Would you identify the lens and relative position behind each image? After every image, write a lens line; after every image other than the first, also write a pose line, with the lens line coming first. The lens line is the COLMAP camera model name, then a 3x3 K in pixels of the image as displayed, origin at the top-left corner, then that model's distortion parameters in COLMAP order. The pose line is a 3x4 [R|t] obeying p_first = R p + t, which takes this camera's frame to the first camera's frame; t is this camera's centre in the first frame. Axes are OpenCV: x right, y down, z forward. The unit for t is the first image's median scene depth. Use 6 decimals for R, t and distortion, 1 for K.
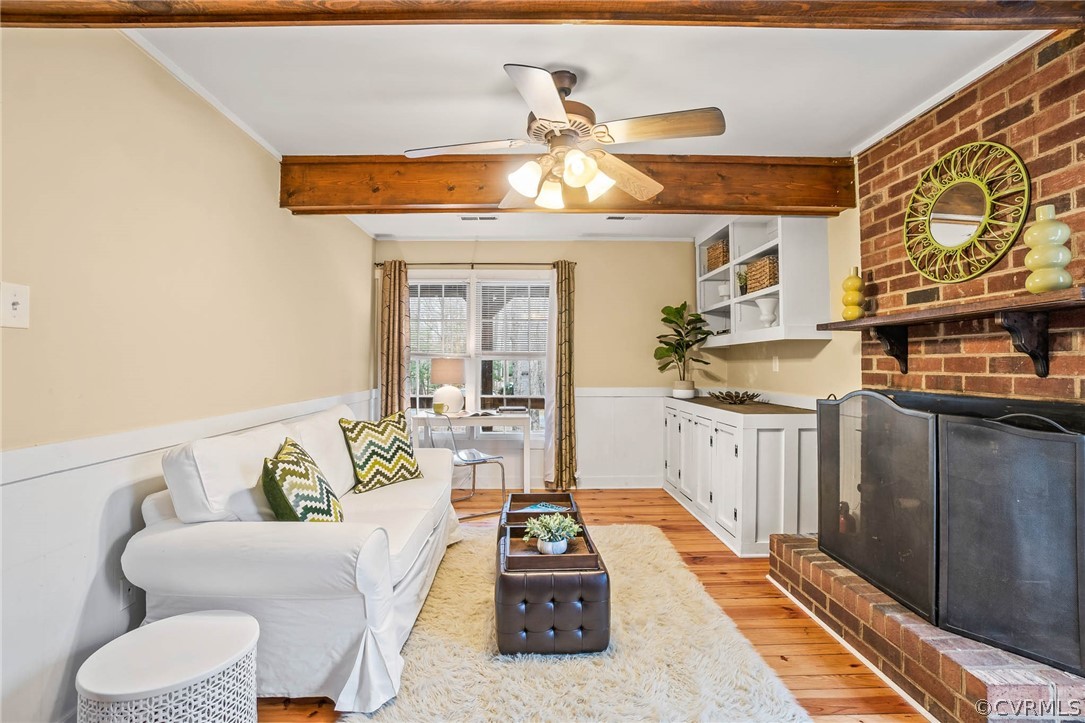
lens RADIAL K [[483.9, 0, 533.0], [0, 483.9, 360.2], [0, 0, 1]] dist [-0.063407, 0.022392]
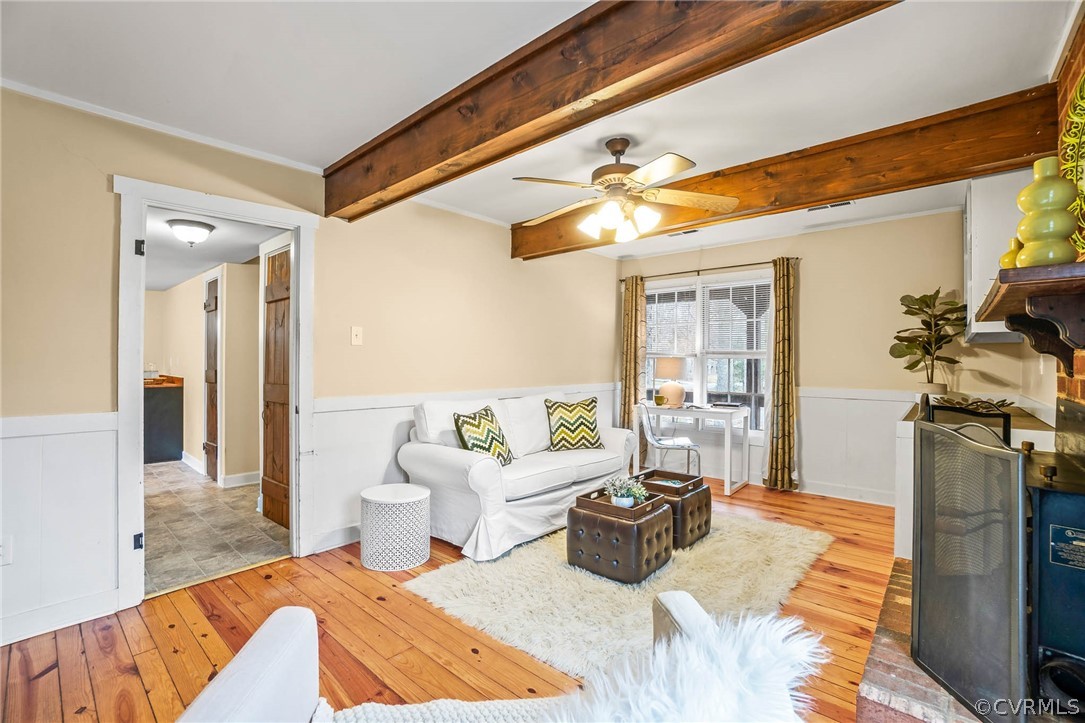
lens RADIAL K [[477.4, 0, 533.8], [0, 477.4, 362.9], [0, 0, 1]] dist [-0.060314, 0.021018]
pose [[0.733598, 0.006432, -0.679553, 0.607279], [0.000379, 0.999951, 0.009874, -0.001517], [0.679583, -0.007501, 0.733560, -0.085993]]
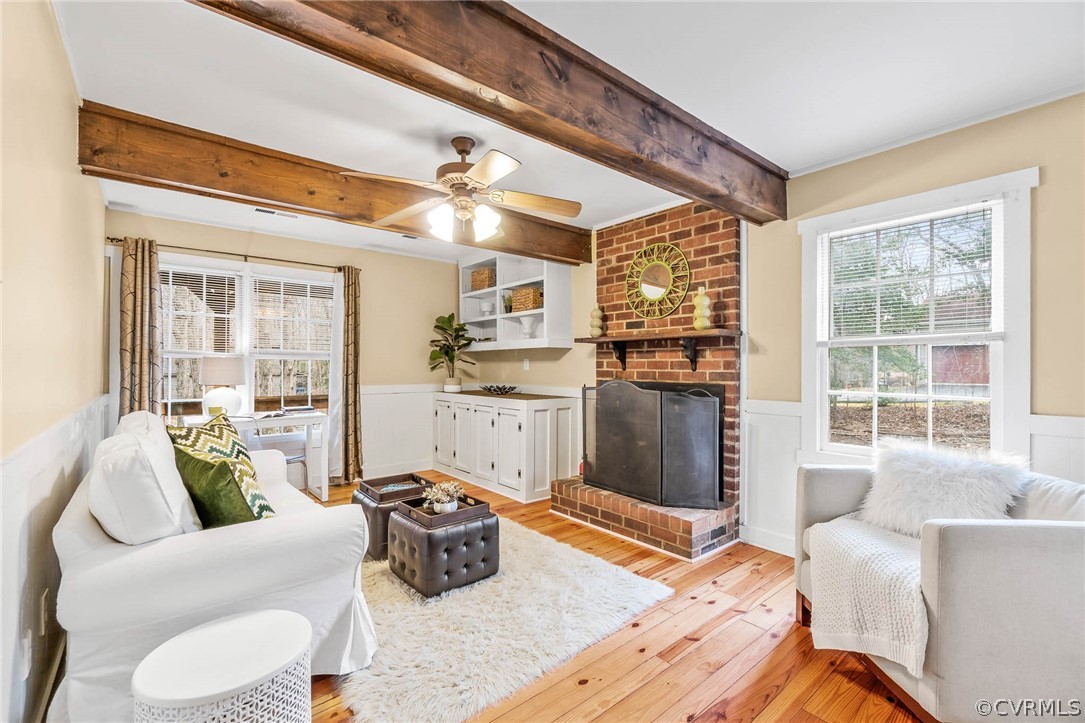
lens RADIAL K [[462.7, 0, 534.0], [0, 462.7, 364.9], [0, 0, 1]] dist [-0.010691, -0.000140]
pose [[0.781418, 0.002569, 0.624003, -0.446613], [-0.007443, 0.999959, 0.005204, 0.002599], [-0.623964, -0.008711, 0.781405, -0.079351]]
